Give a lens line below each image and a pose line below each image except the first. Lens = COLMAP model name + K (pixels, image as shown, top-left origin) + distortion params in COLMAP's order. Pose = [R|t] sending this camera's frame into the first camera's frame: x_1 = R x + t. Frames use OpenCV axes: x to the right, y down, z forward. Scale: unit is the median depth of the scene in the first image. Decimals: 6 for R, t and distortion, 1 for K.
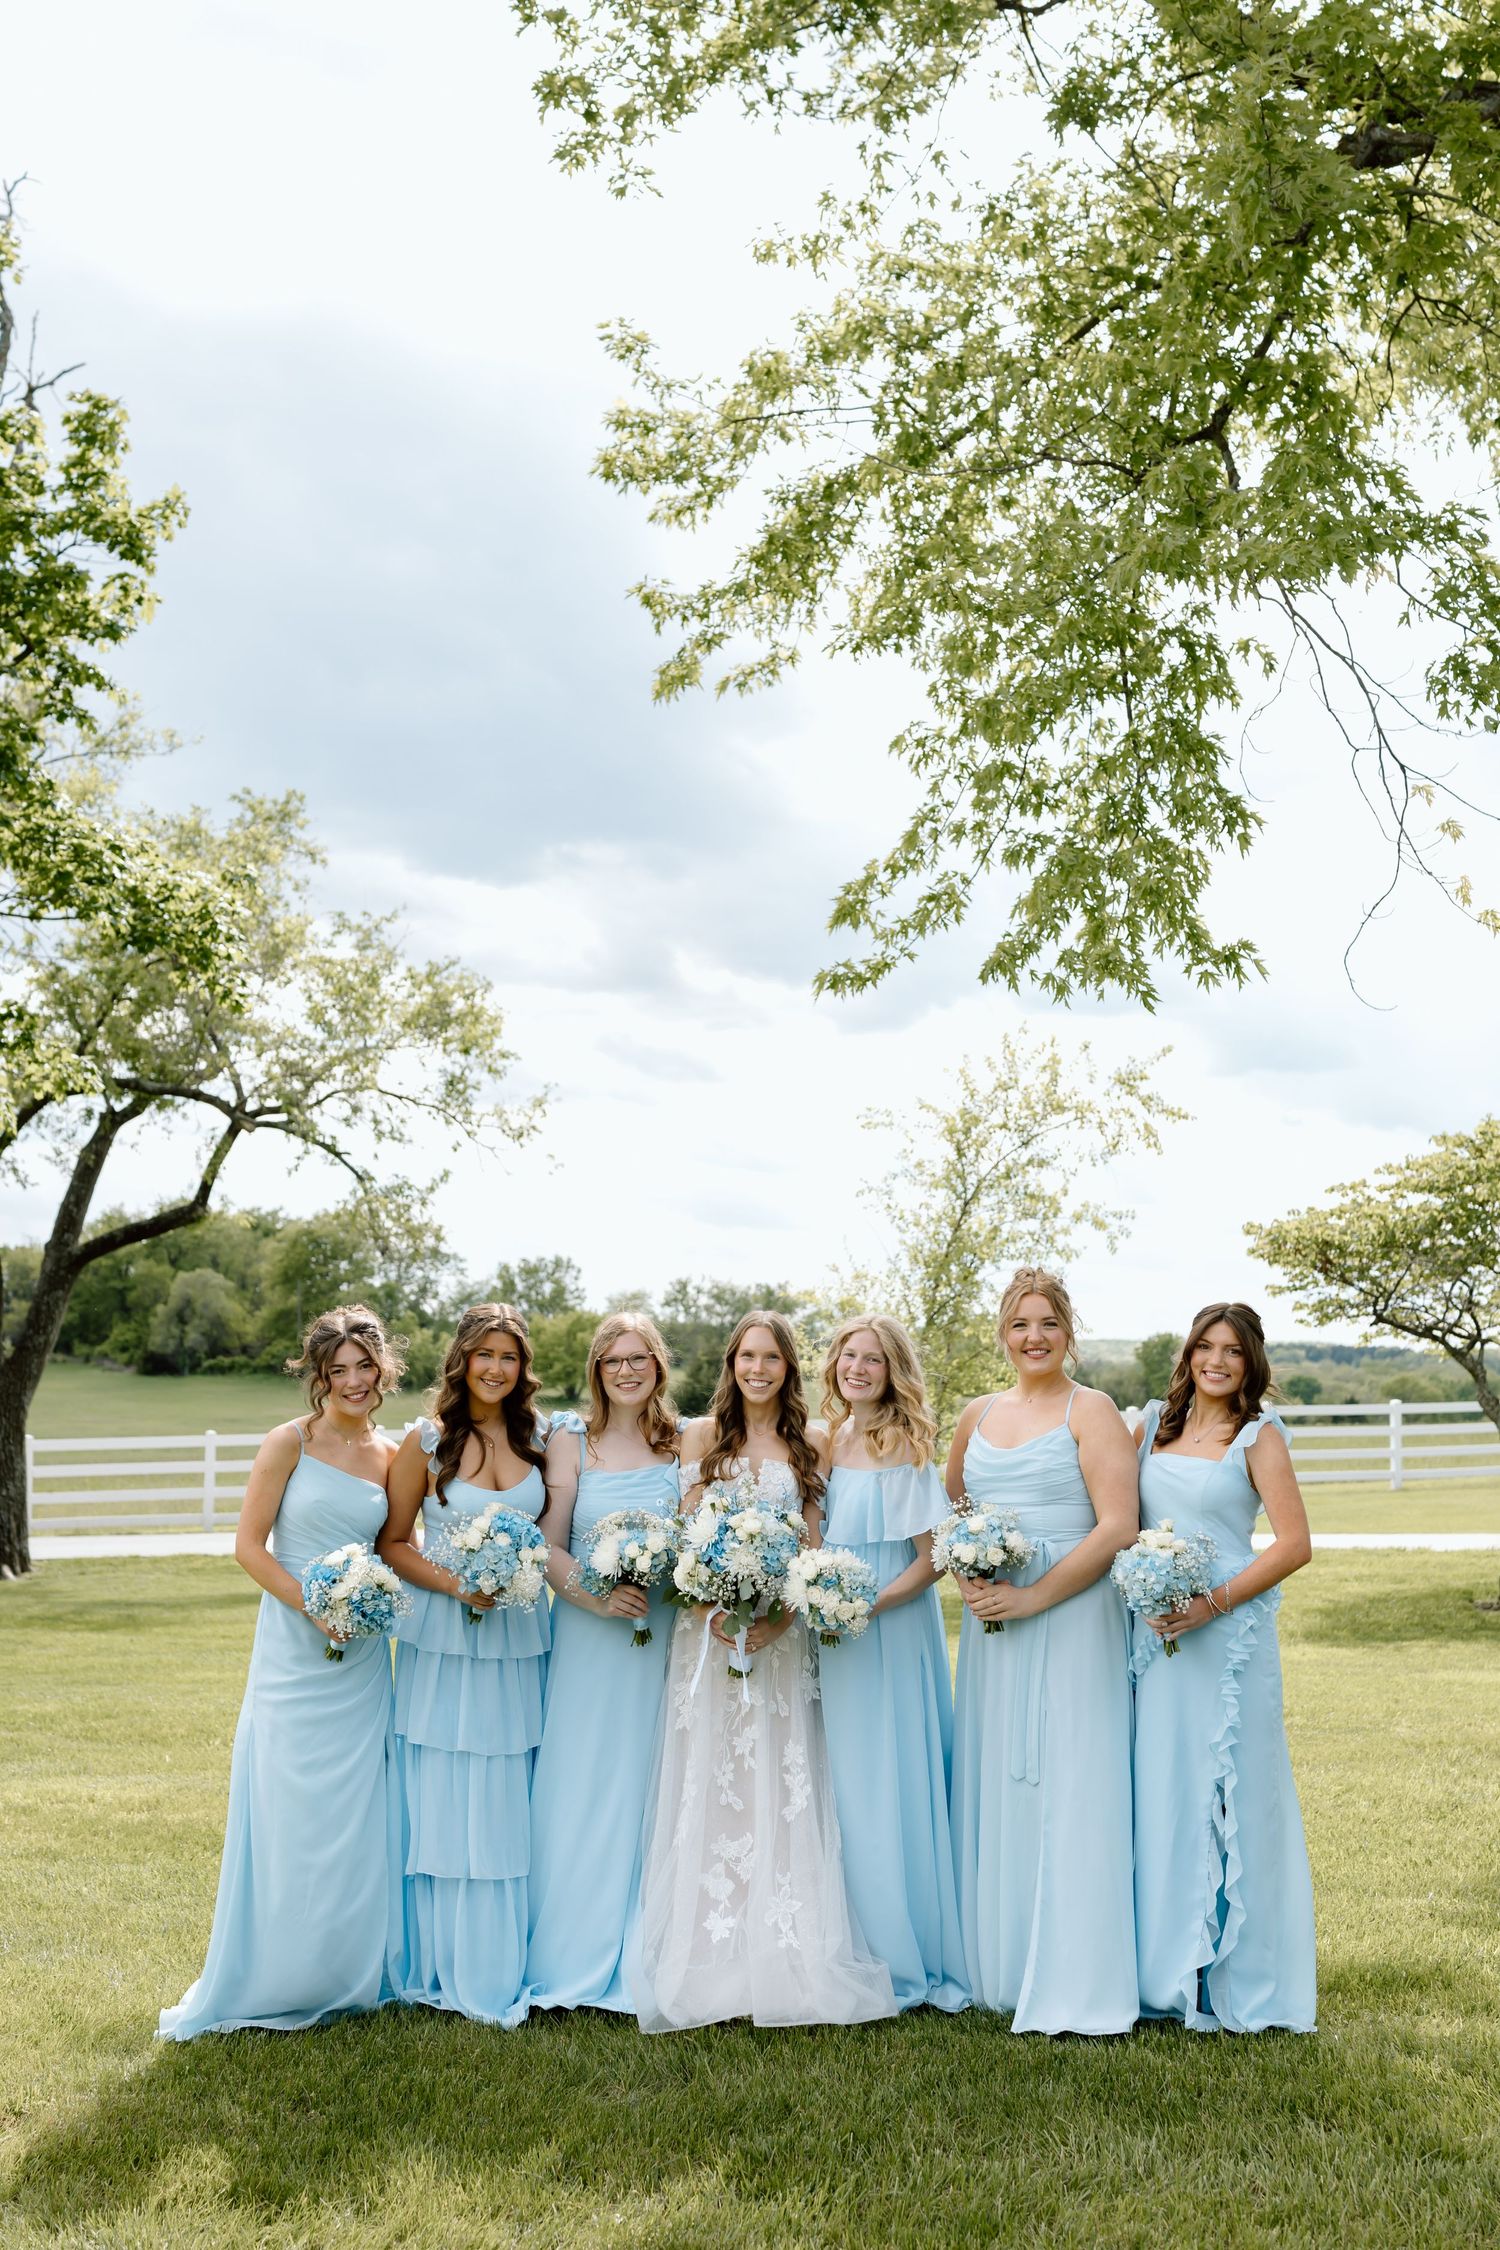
lens RADIAL K [[2213.9, 0, 749.0], [0, 2213.9, 1095.8], [0, 0, 1]] dist [-0.010101, -0.005150]
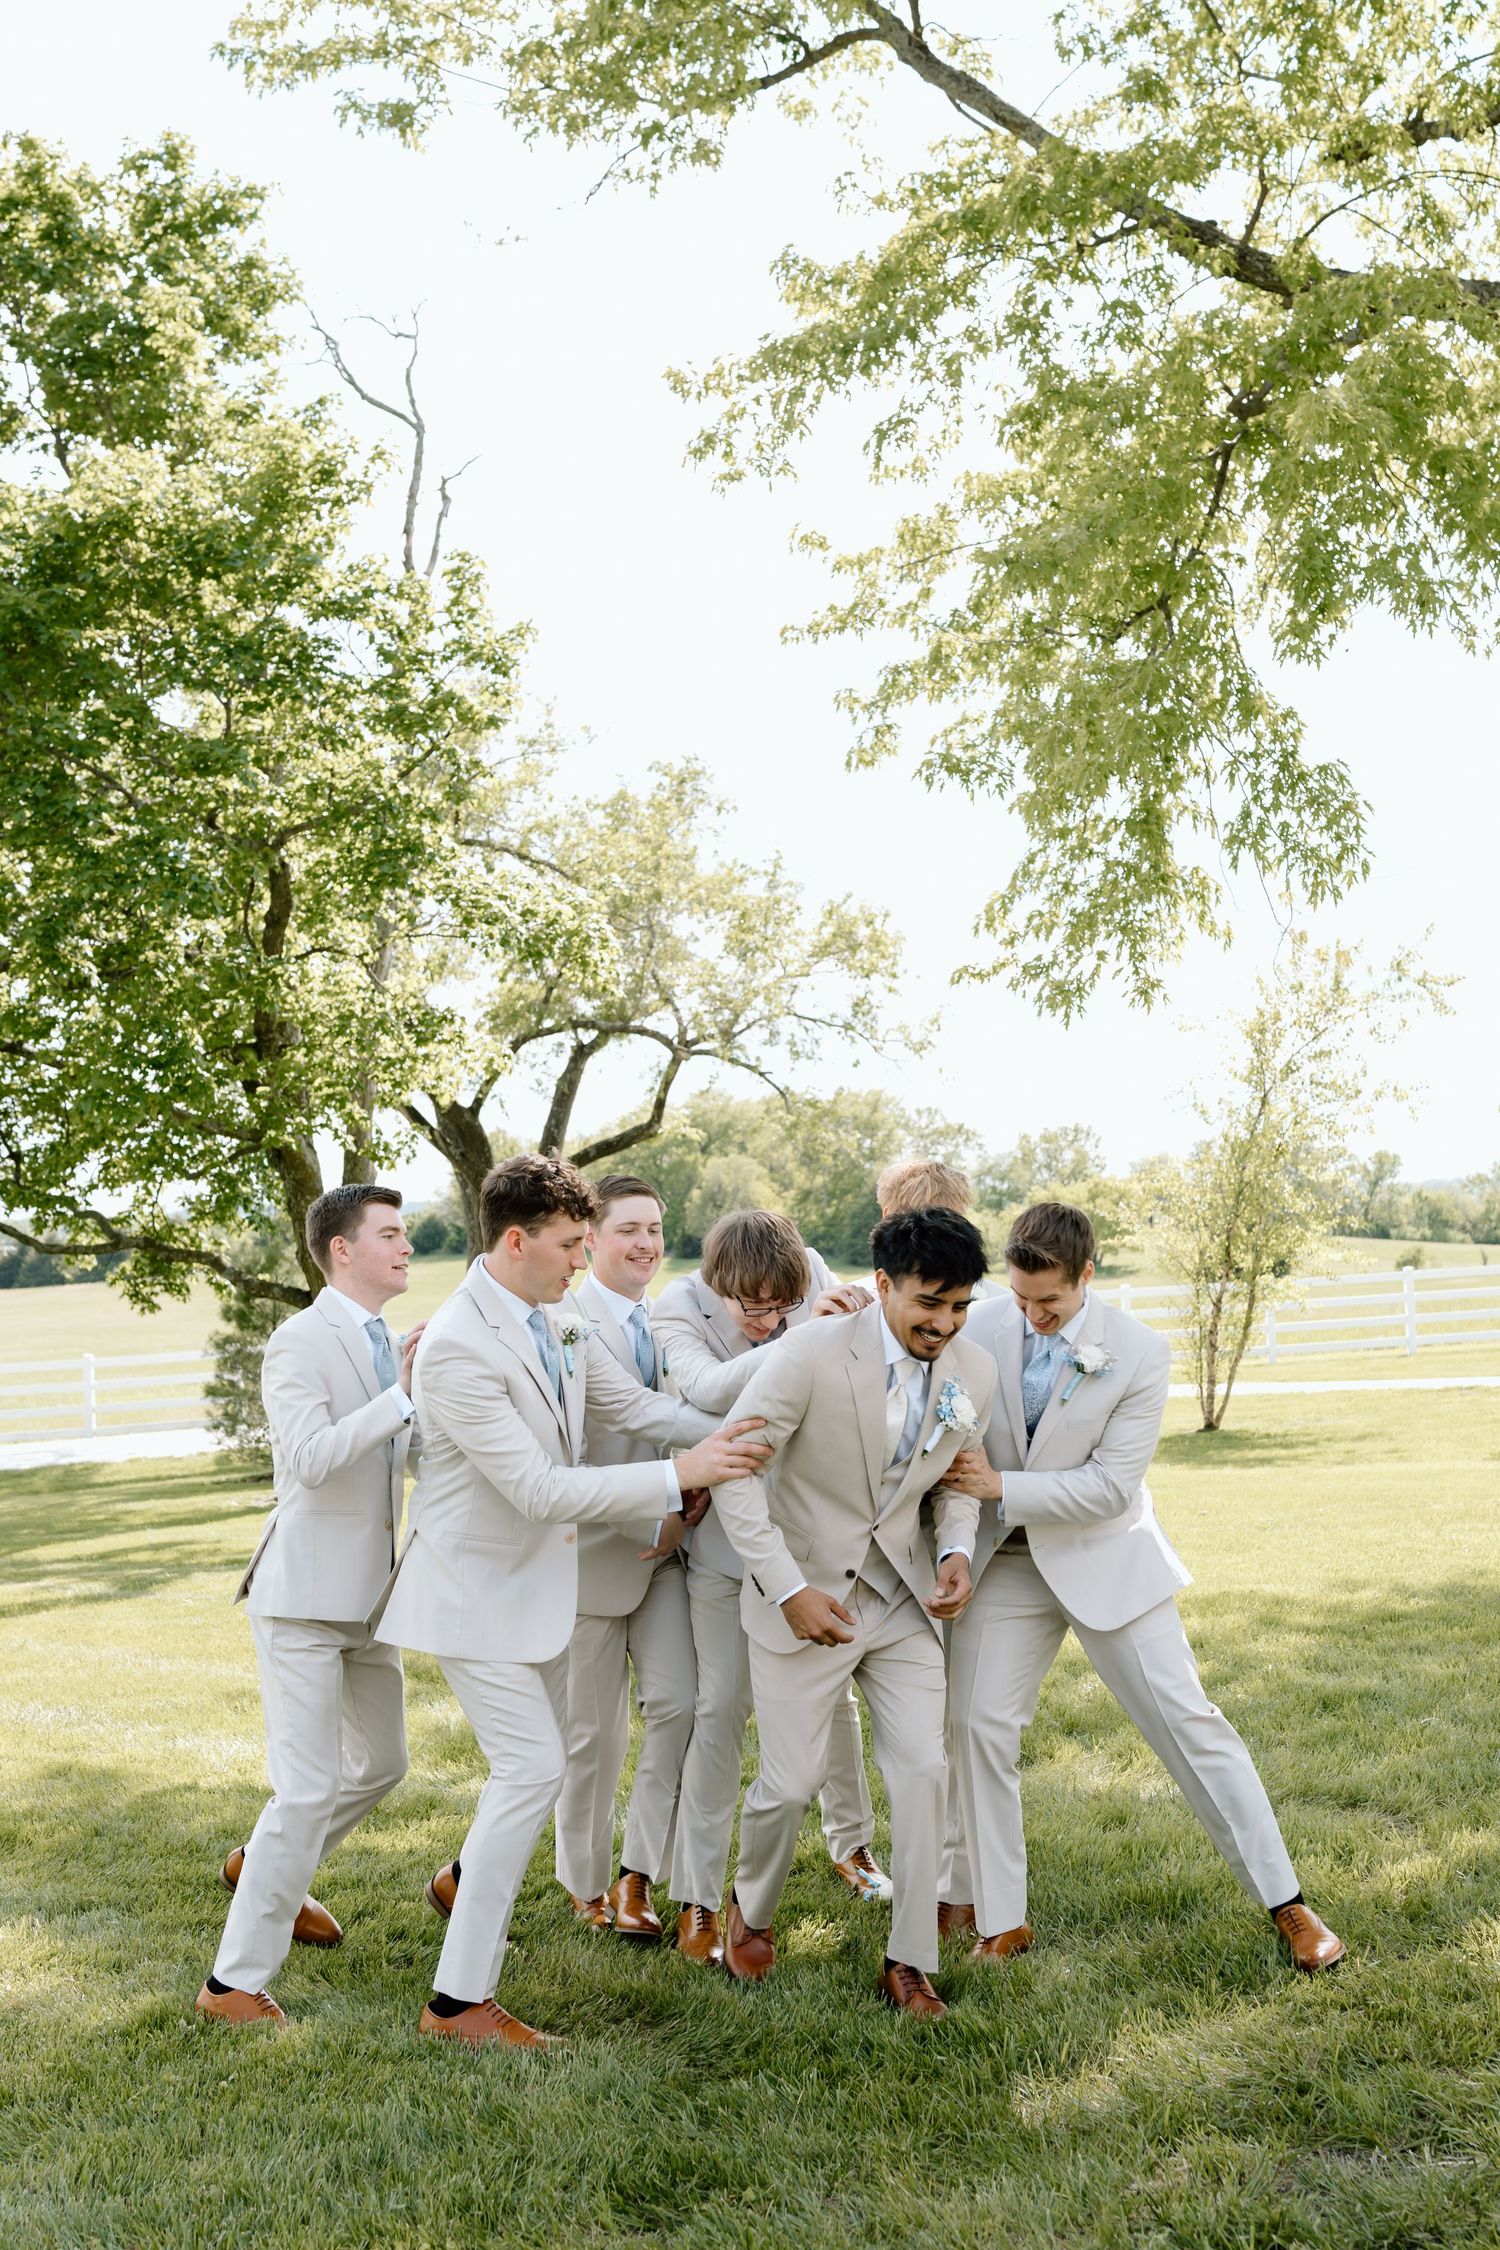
lens RADIAL K [[2298.0, 0, 780.9], [0, 2298.0, 1183.1], [0, 0, 1]] dist [-0.003211, 0.011312]
pose [[0.971922, -0.047195, -0.230521, 0.099785], [0.070021, 0.993307, 0.091859, -0.026424], [0.224643, -0.105421, 0.968722, -0.177595]]
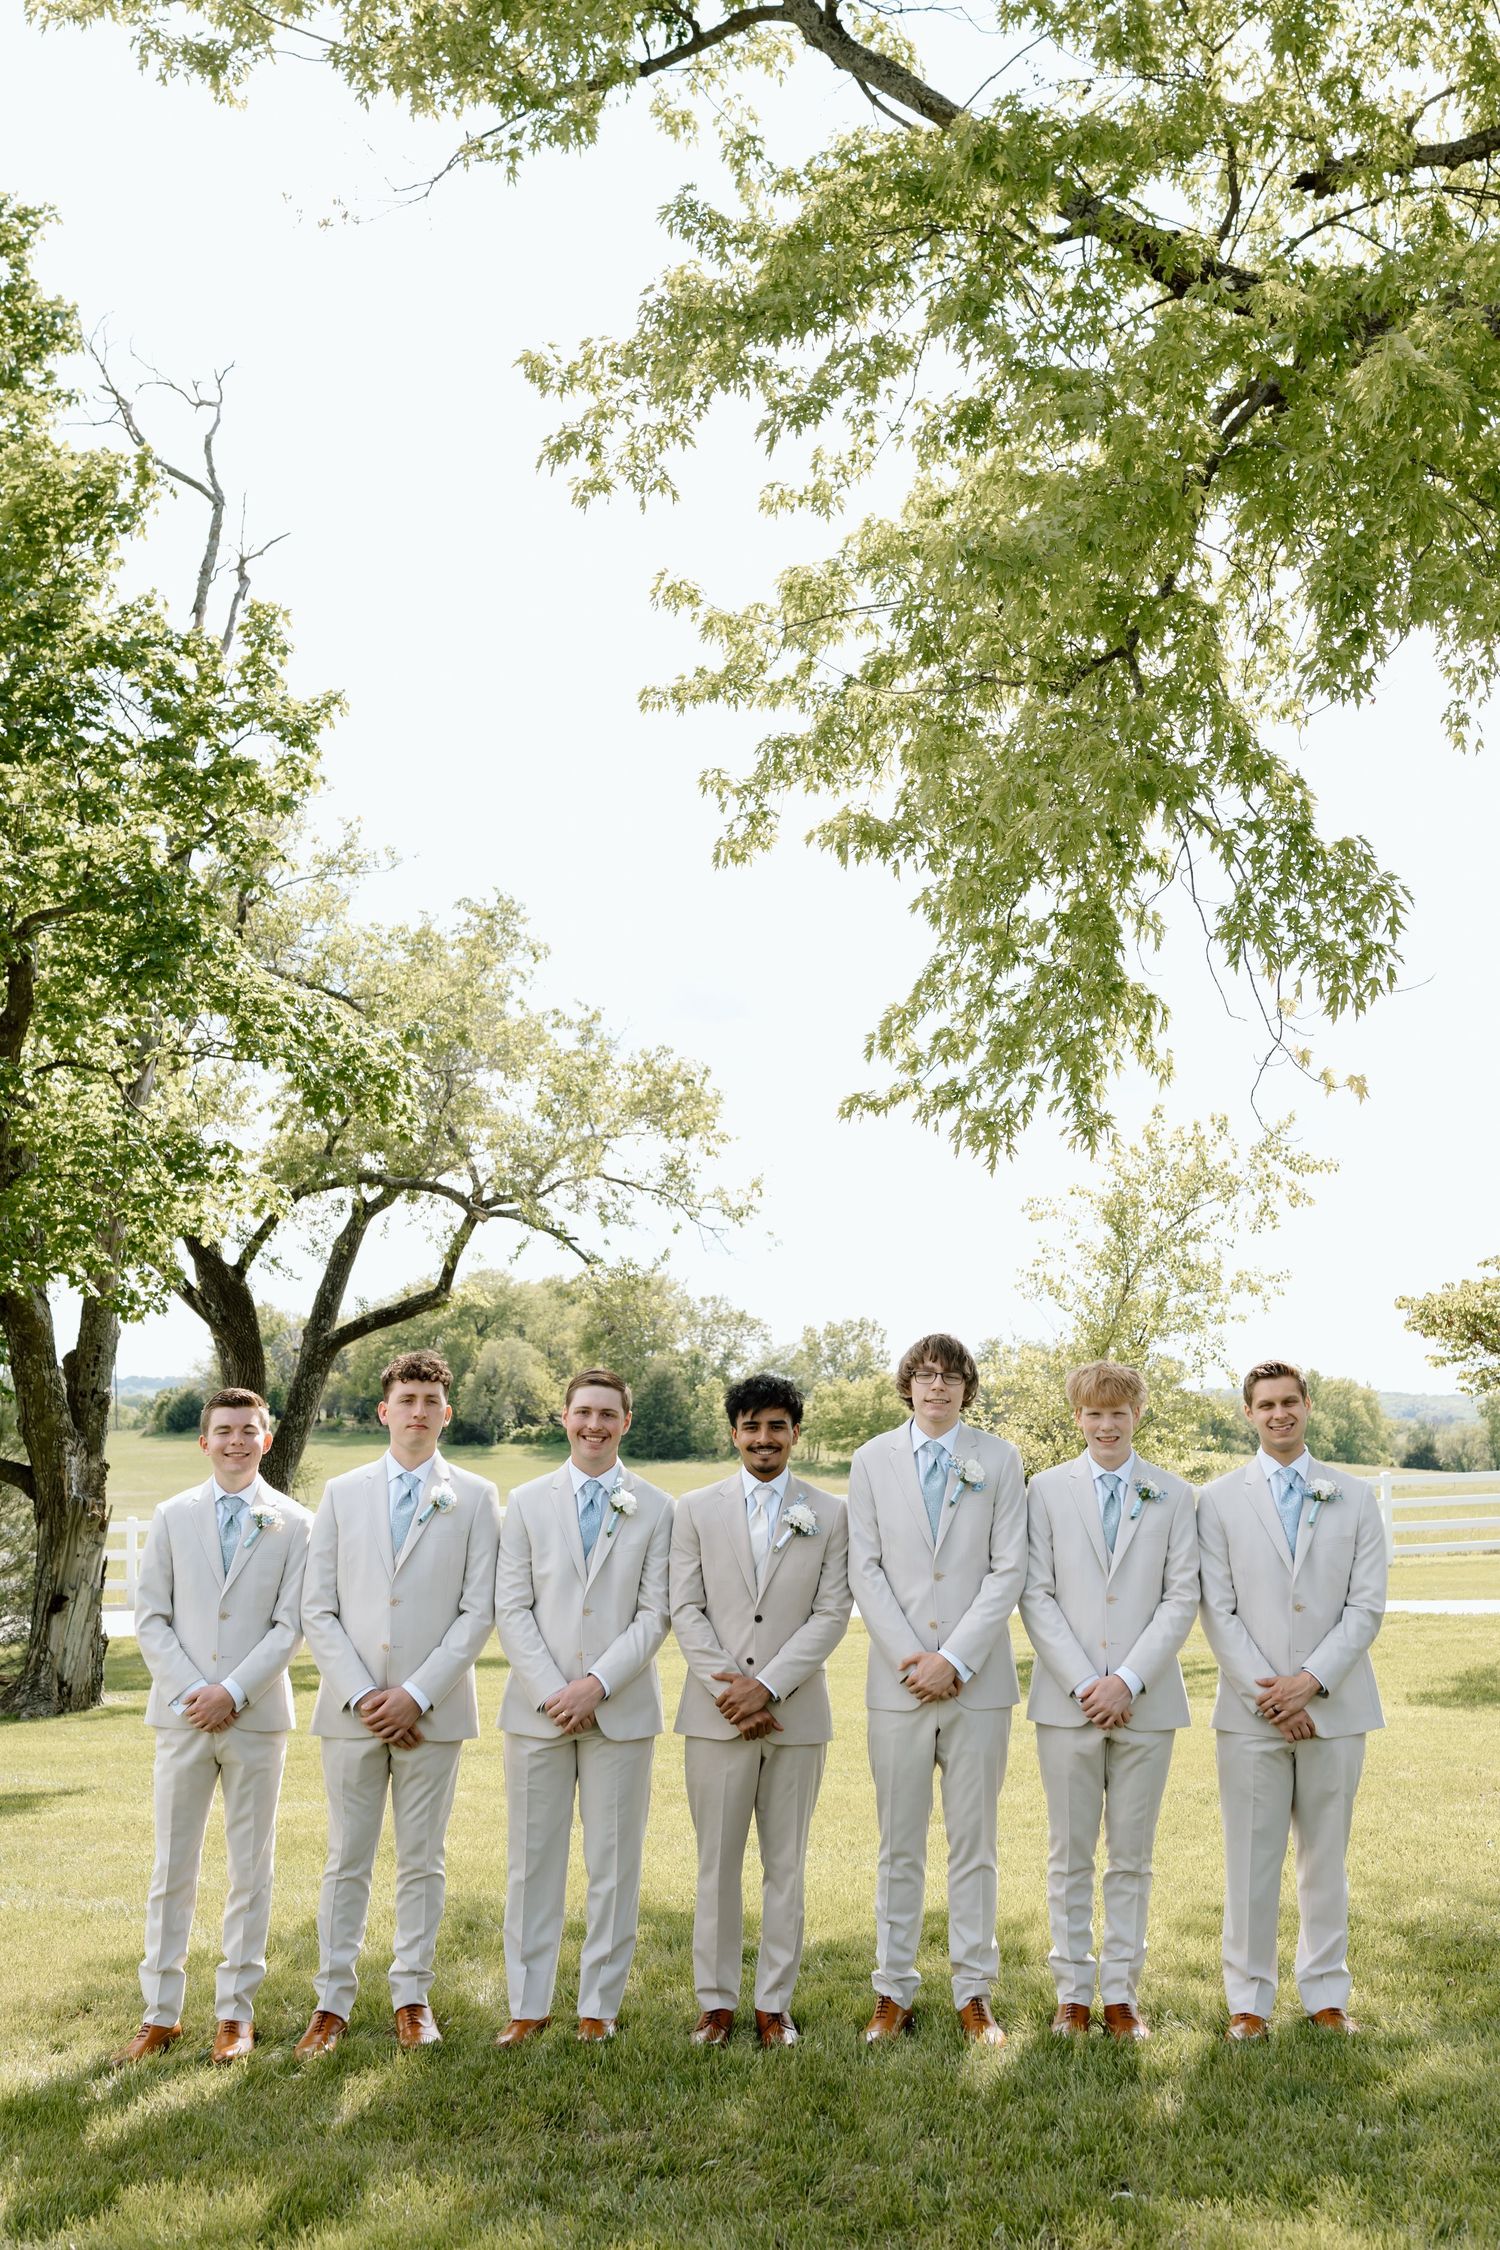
lens RADIAL K [[2313.5, 0, 711.2], [0, 2313.5, 1157.9], [0, 0, 1]] dist [0.014862, 0.006496]
pose [[0.986451, -0.028261, -0.161604, 0.062272], [0.029058, 0.999574, 0.002569, -0.013357], [0.161463, -0.007230, 0.986852, -0.078577]]
